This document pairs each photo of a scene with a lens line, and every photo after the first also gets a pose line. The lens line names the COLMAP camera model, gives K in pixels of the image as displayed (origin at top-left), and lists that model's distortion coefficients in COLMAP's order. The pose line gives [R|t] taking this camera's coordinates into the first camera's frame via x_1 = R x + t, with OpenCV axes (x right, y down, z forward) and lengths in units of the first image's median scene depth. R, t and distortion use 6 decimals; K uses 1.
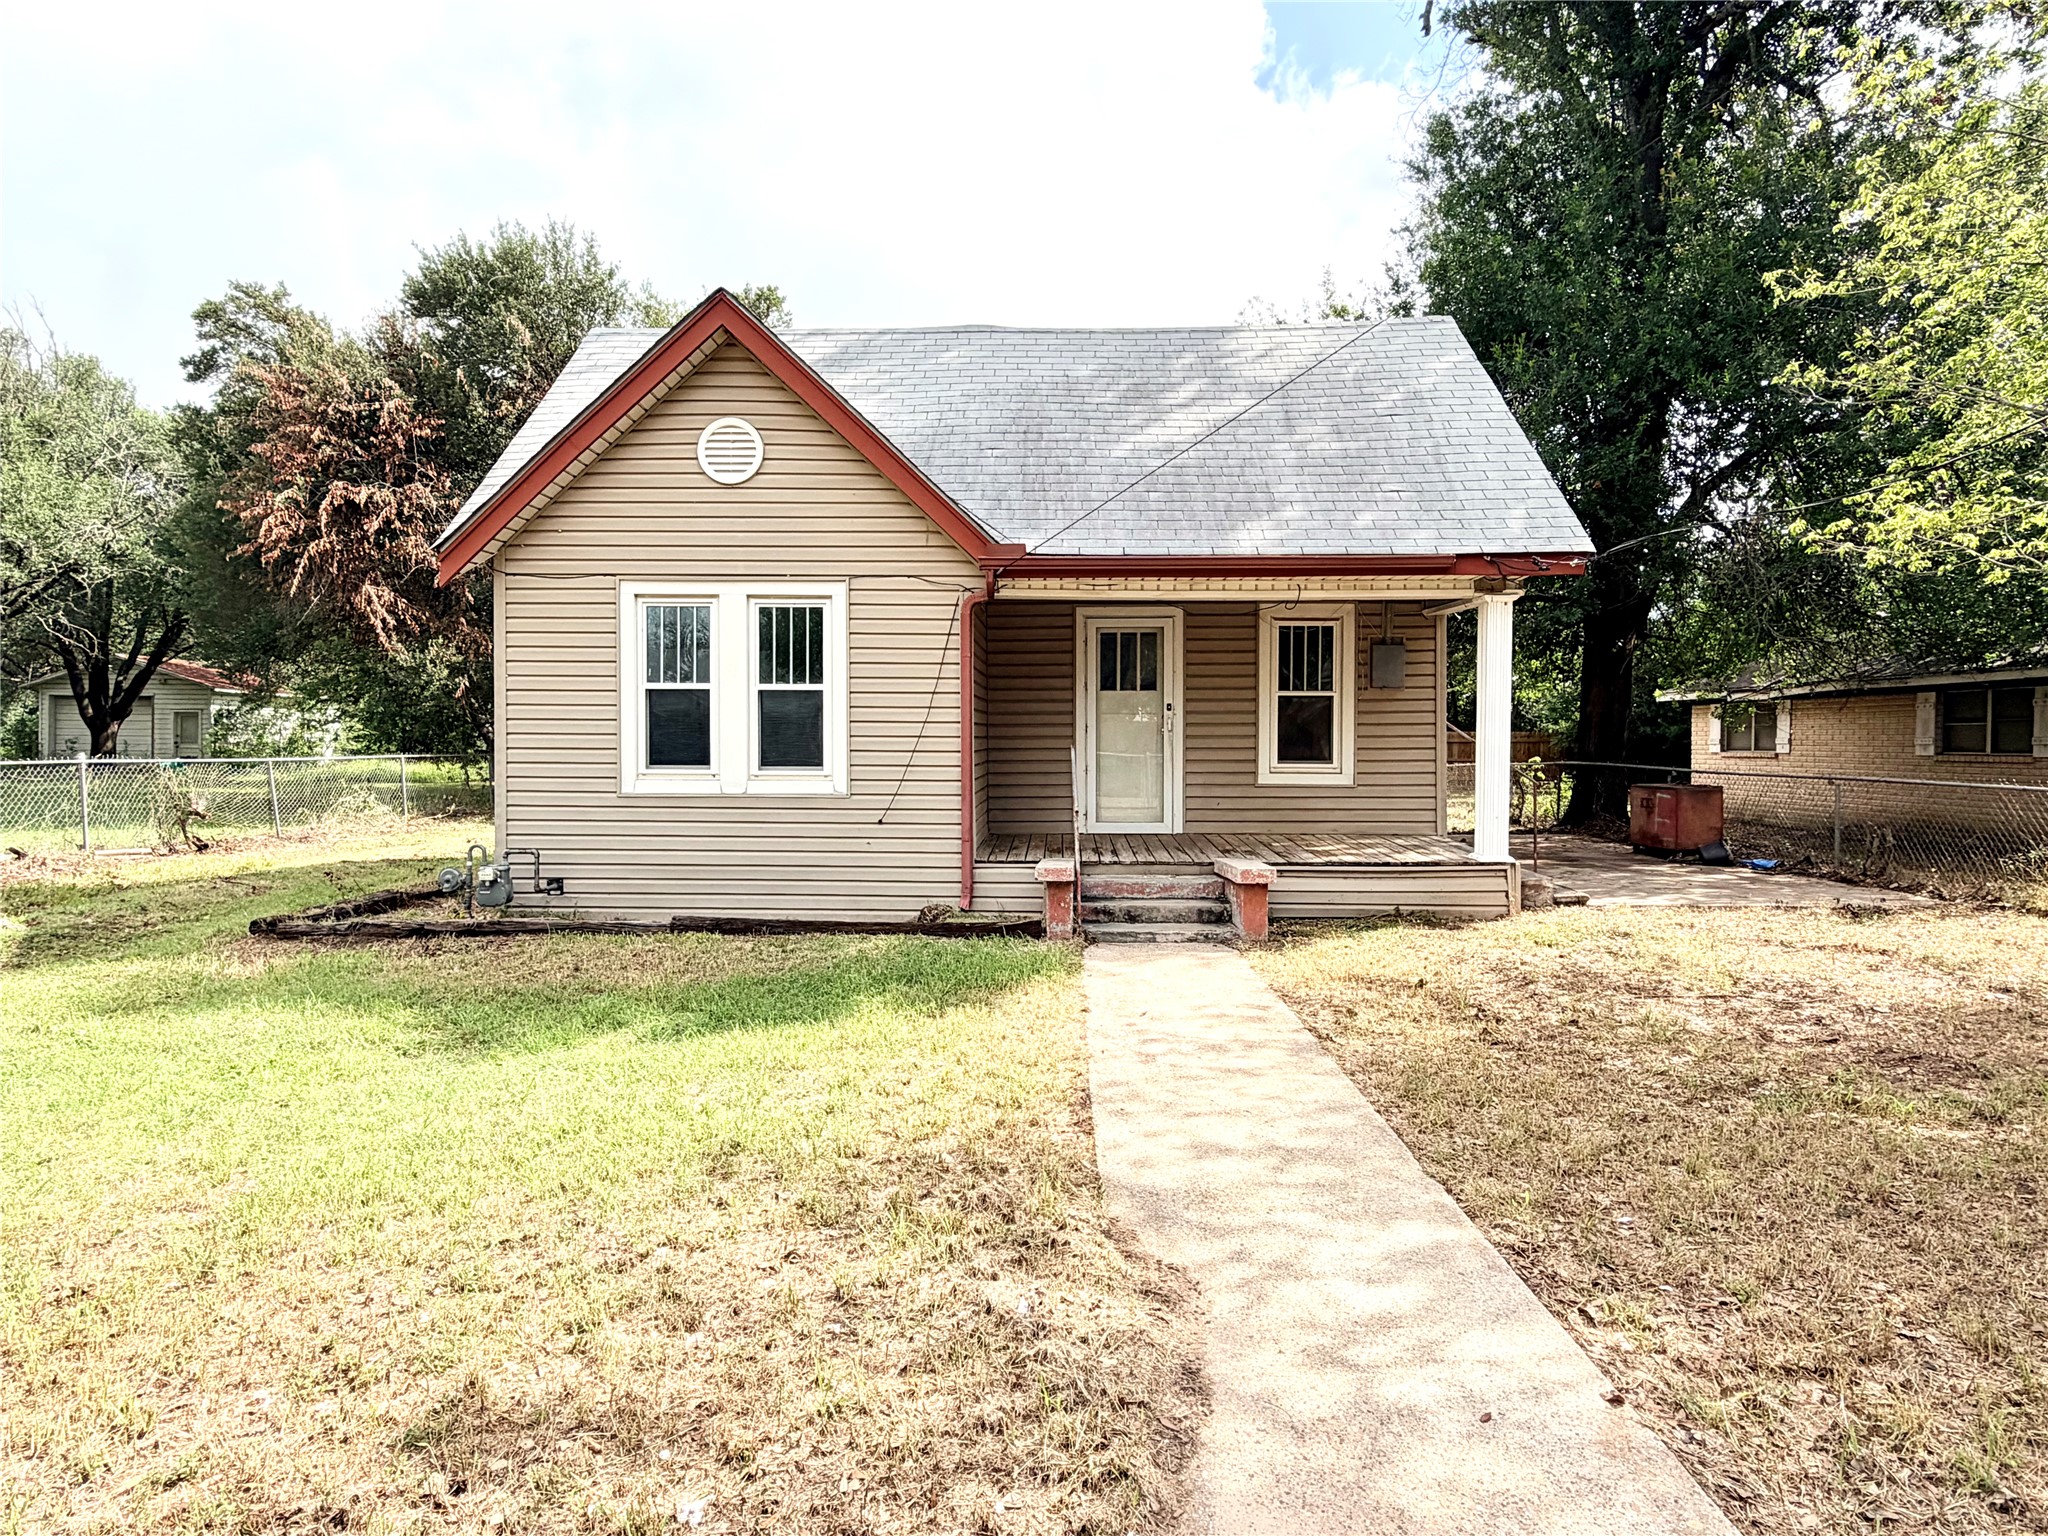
lens RADIAL K [[1107.4, 0, 1020.7], [0, 1107.4, 766.3], [0, 0, 1]] dist [-0.005195, -0.000980]
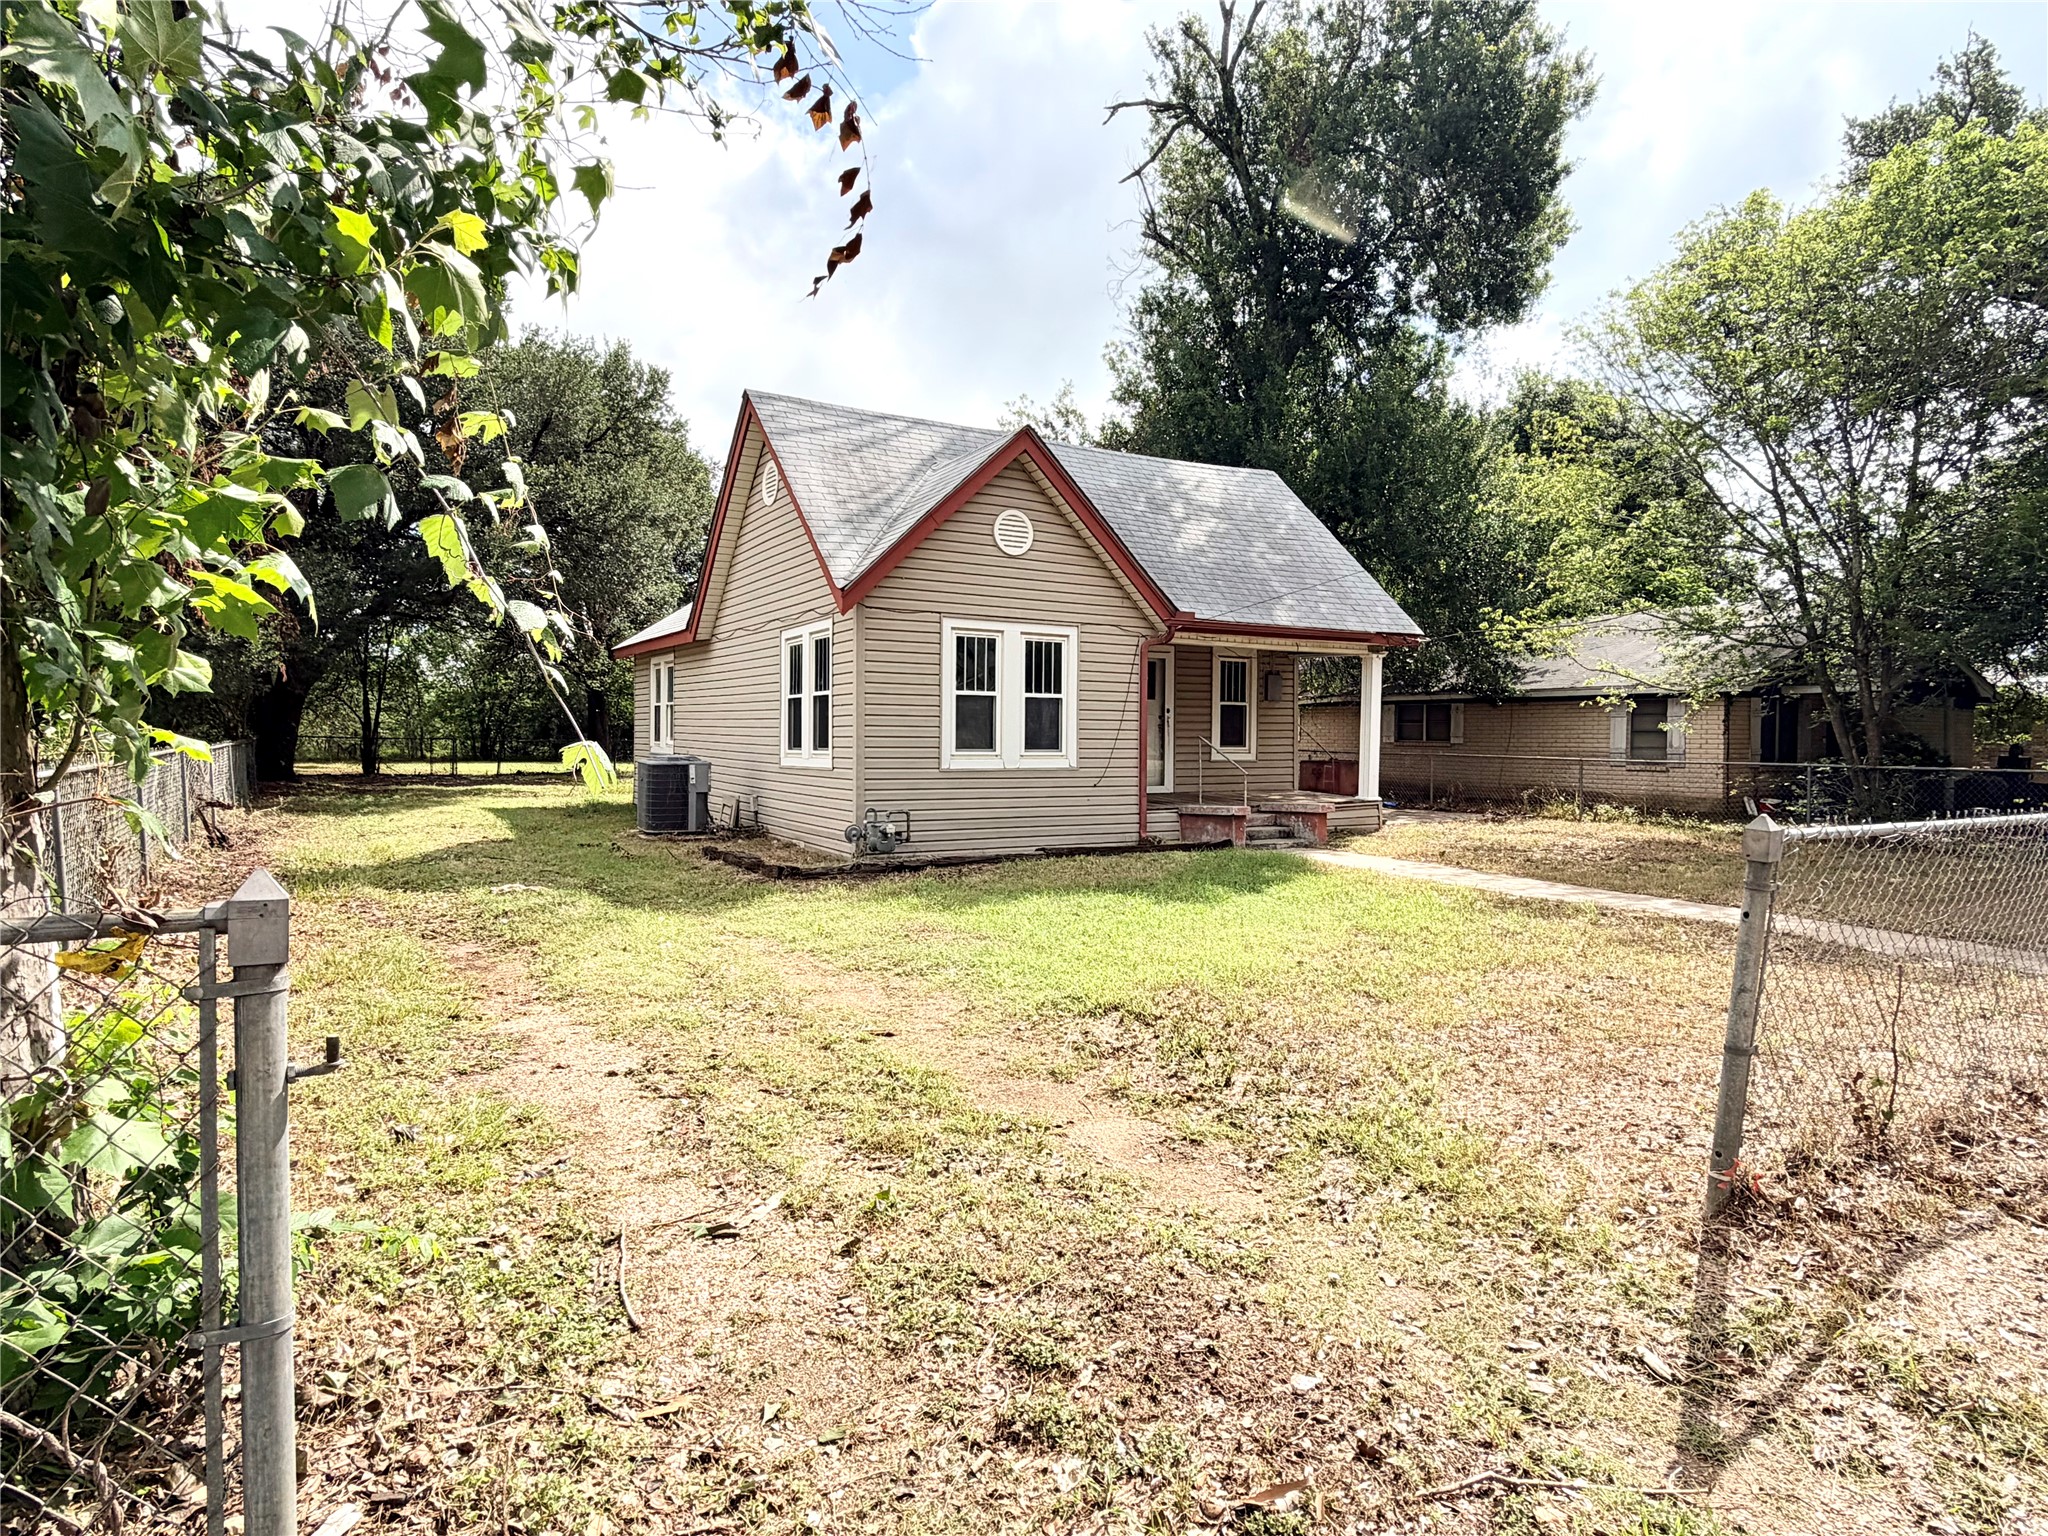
lens RADIAL K [[1107.4, 0, 1030.9], [0, 1107.4, 763.7], [0, 0, 1]] dist [-0.005195, -0.000980]
pose [[0.844755, -0.010820, 0.535044, -1.012854], [0.006278, 0.999927, 0.010308, 0.003586], [-0.535117, -0.005349, 0.844761, -0.238814]]
